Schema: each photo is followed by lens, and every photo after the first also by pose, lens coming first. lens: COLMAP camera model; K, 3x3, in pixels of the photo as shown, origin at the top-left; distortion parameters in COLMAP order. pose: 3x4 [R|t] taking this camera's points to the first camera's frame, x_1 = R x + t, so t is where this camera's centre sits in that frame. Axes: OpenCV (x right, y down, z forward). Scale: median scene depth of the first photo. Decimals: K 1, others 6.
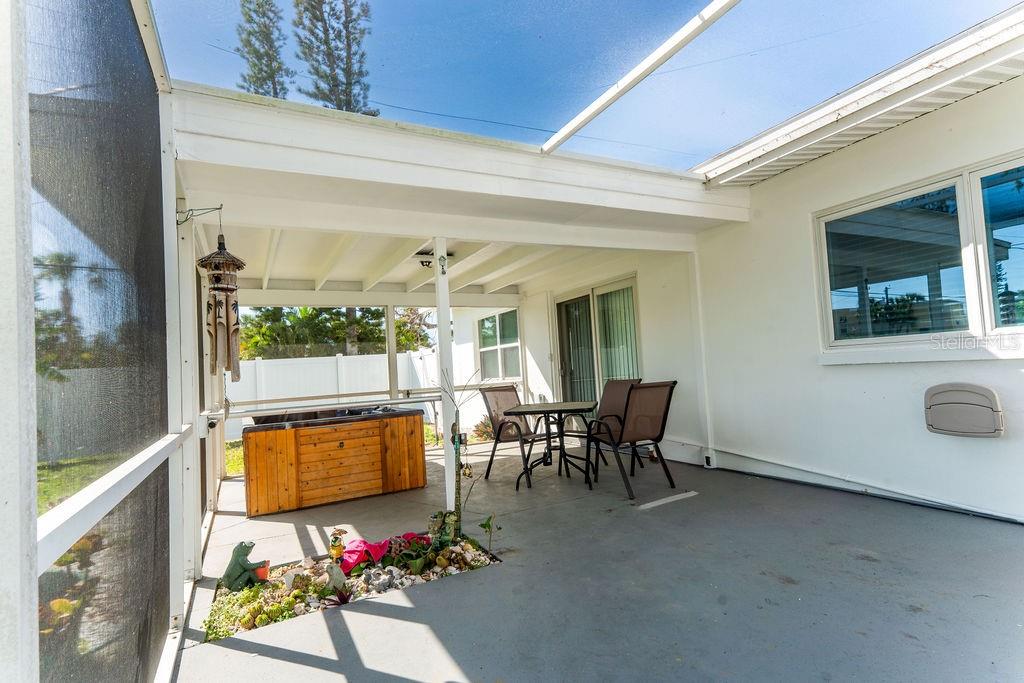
lens RADIAL K [[502.2, 0, 512.2], [0, 502.2, 344.9], [0, 0, 1]] dist [0.025080, 0.000446]
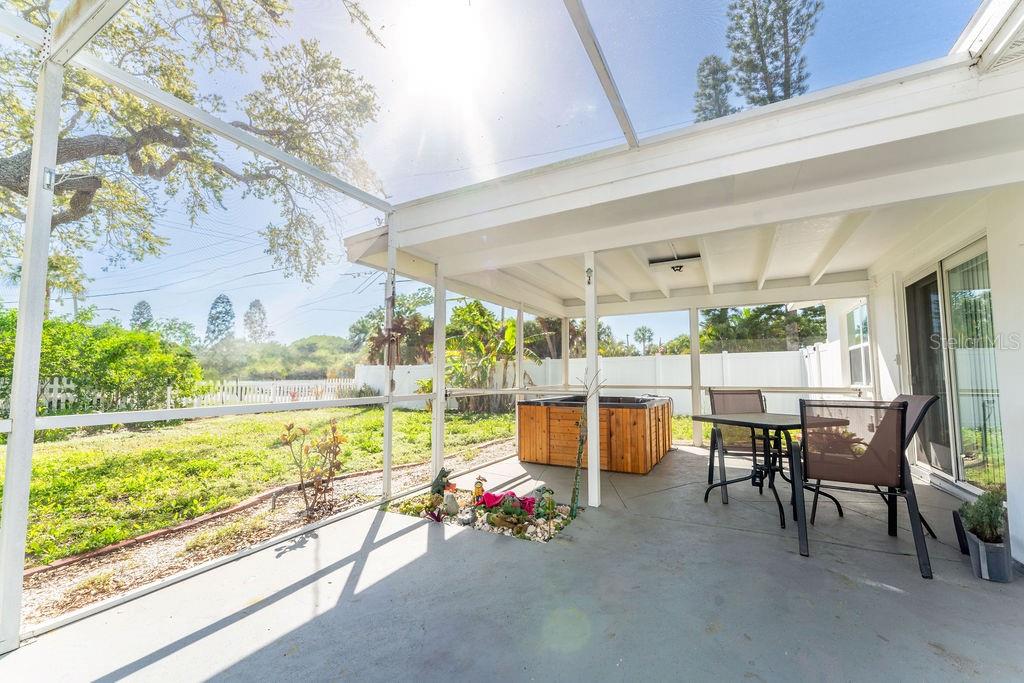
lens RADIAL K [[412.4, 0, 512.4], [0, 412.4, 343.0], [0, 0, 1]] dist [-0.002220, -0.000207]
pose [[0.554224, -0.010505, -0.832301, 0.304382], [0.011944, 0.999918, -0.004667, -0.003549], [0.832282, -0.007355, 0.554304, 0.191143]]
